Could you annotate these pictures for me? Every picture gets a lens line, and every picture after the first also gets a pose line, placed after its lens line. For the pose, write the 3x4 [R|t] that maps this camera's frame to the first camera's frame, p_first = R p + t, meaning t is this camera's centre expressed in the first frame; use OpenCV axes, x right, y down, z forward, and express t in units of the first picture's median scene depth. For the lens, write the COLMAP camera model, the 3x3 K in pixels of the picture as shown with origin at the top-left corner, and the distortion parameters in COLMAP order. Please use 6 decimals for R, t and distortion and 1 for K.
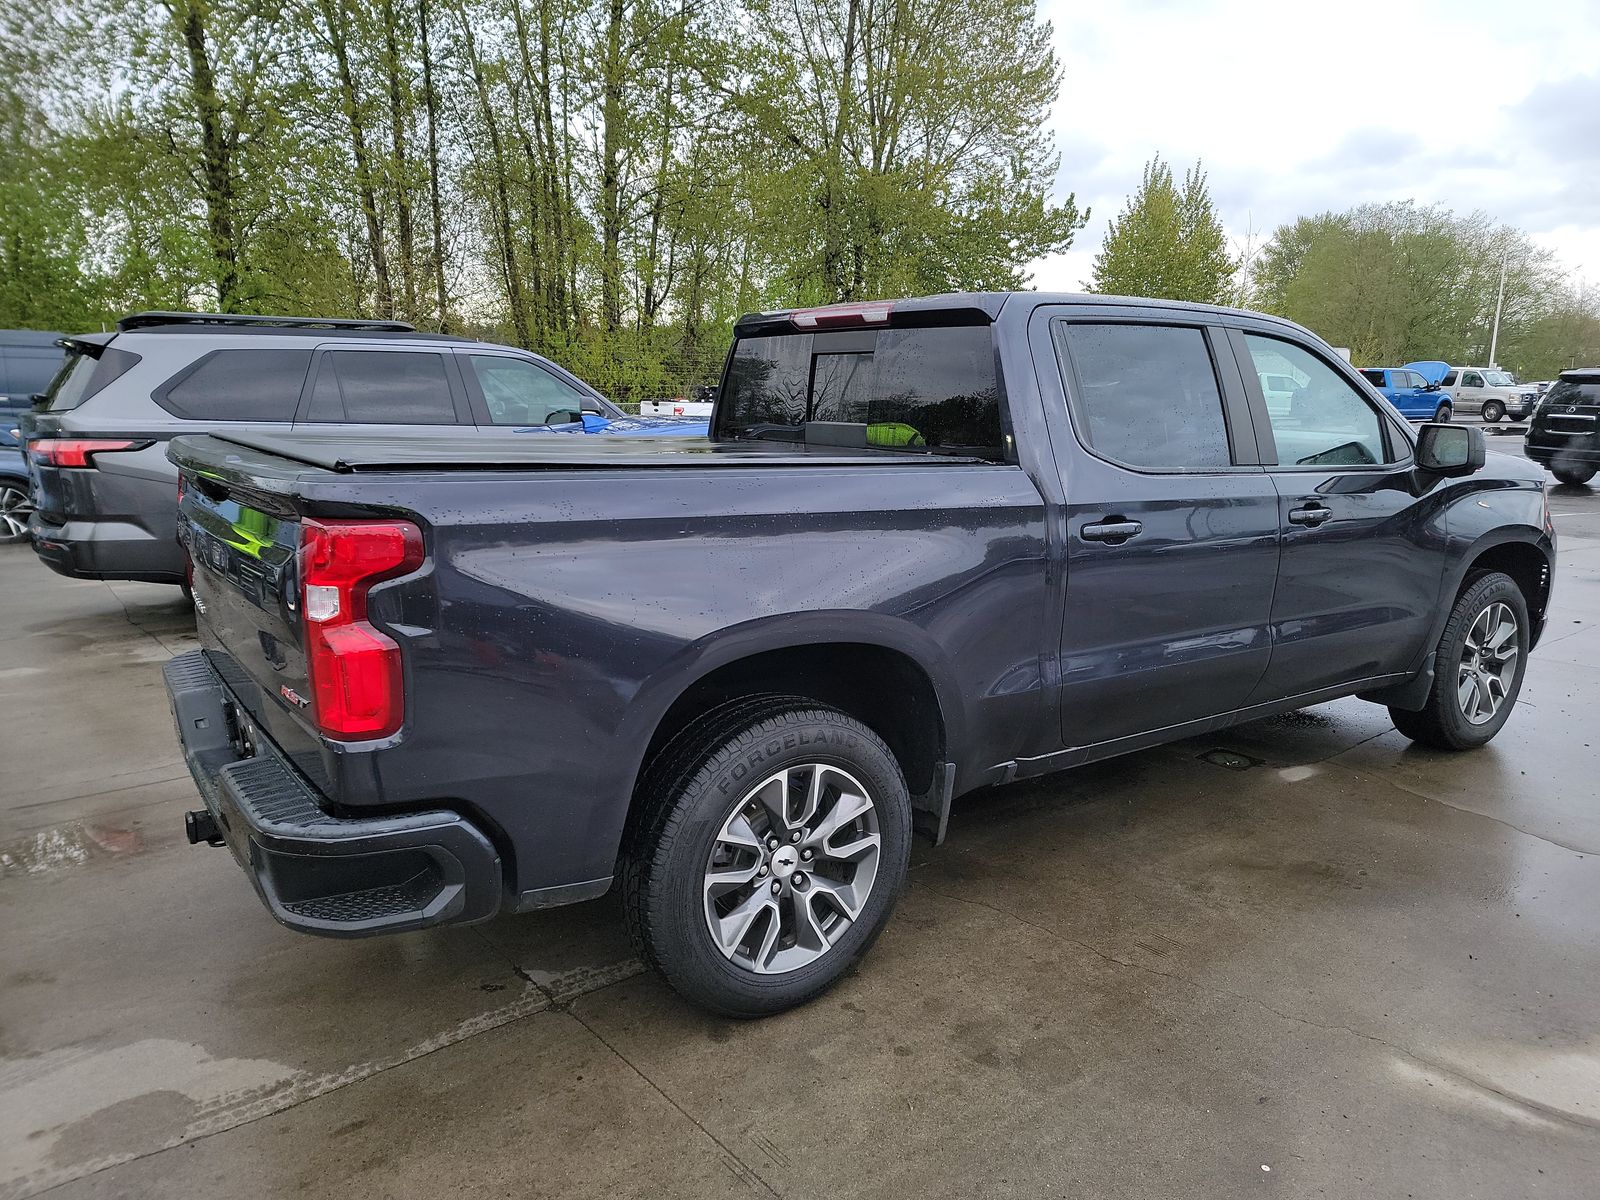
lens RADIAL K [[1106.8, 0, 800.0], [0, 1106.8, 600.0], [0, 0, 1]] dist [0.042248, -0.001030]
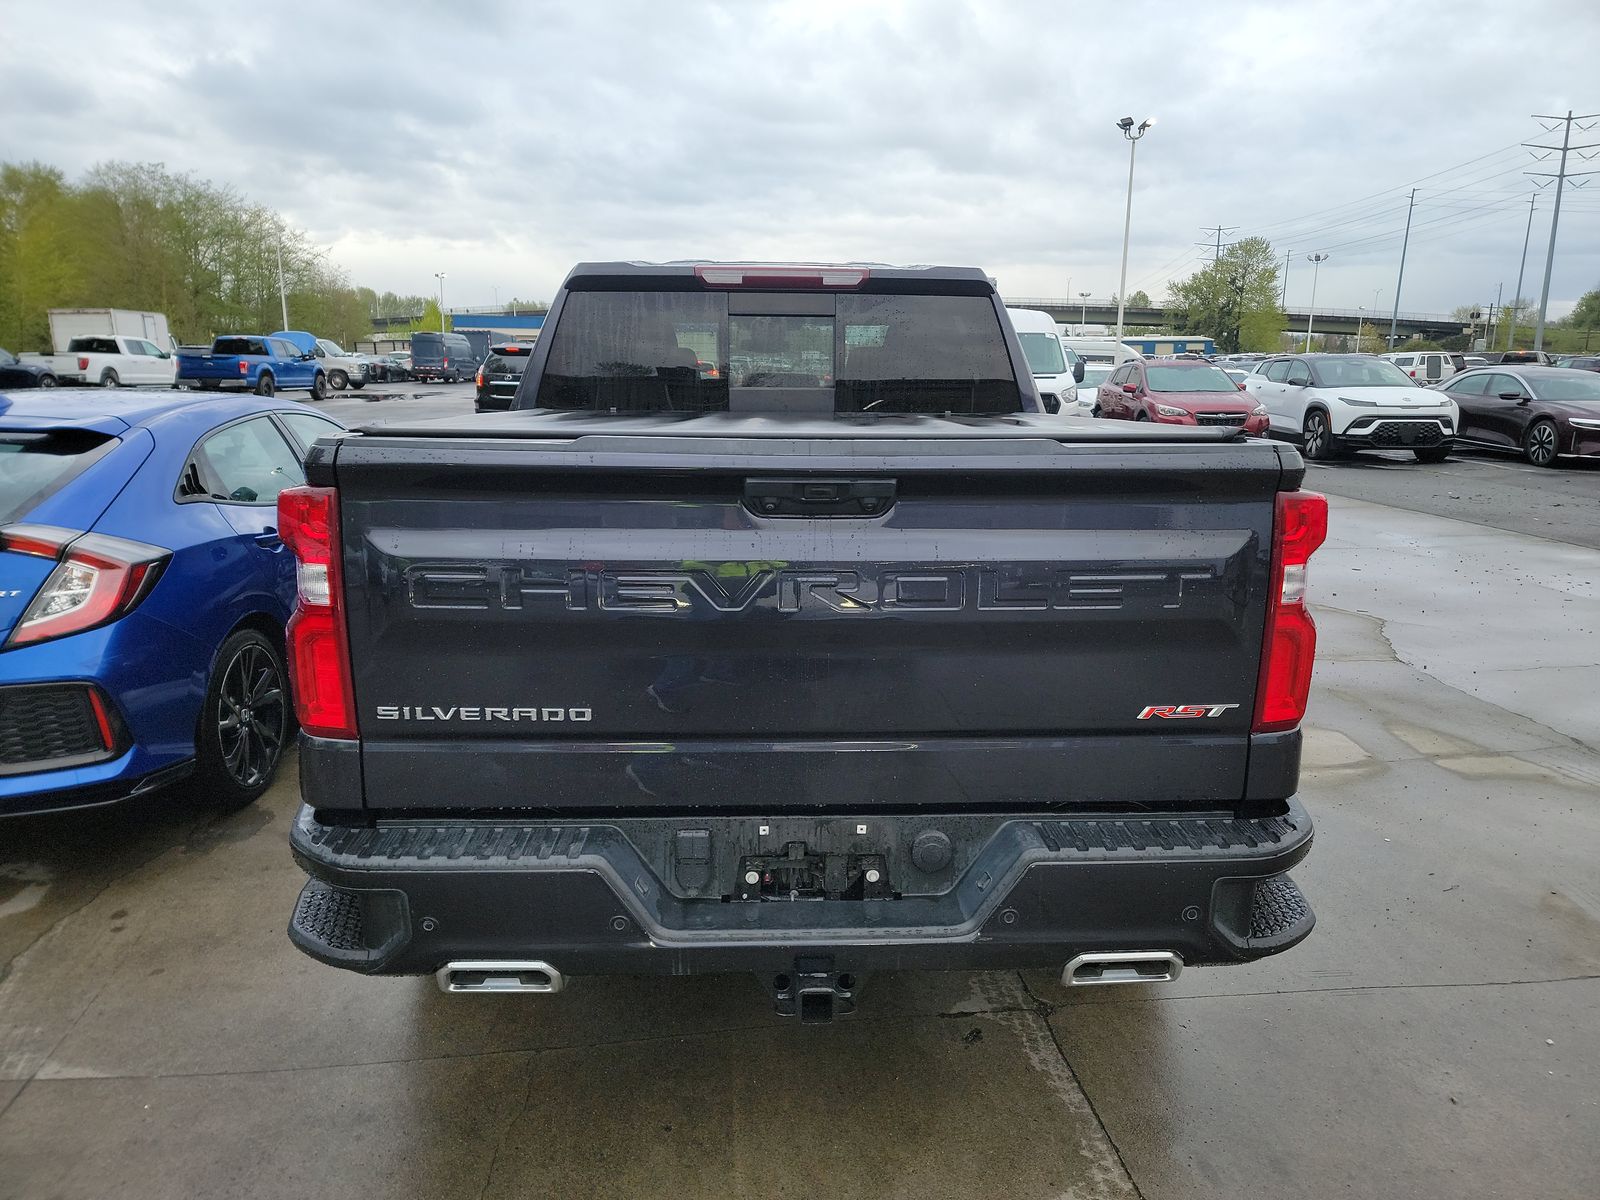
lens RADIAL K [[1113.2, 0, 800.0], [0, 1113.2, 600.0], [0, 0, 1]] dist [0.076267, -0.076488]
pose [[0.543441, -0.176298, 0.820726, -1.002456], [0.156103, 0.981868, 0.107549, -0.103166], [-0.824805, 0.069671, 0.561108, 0.588106]]
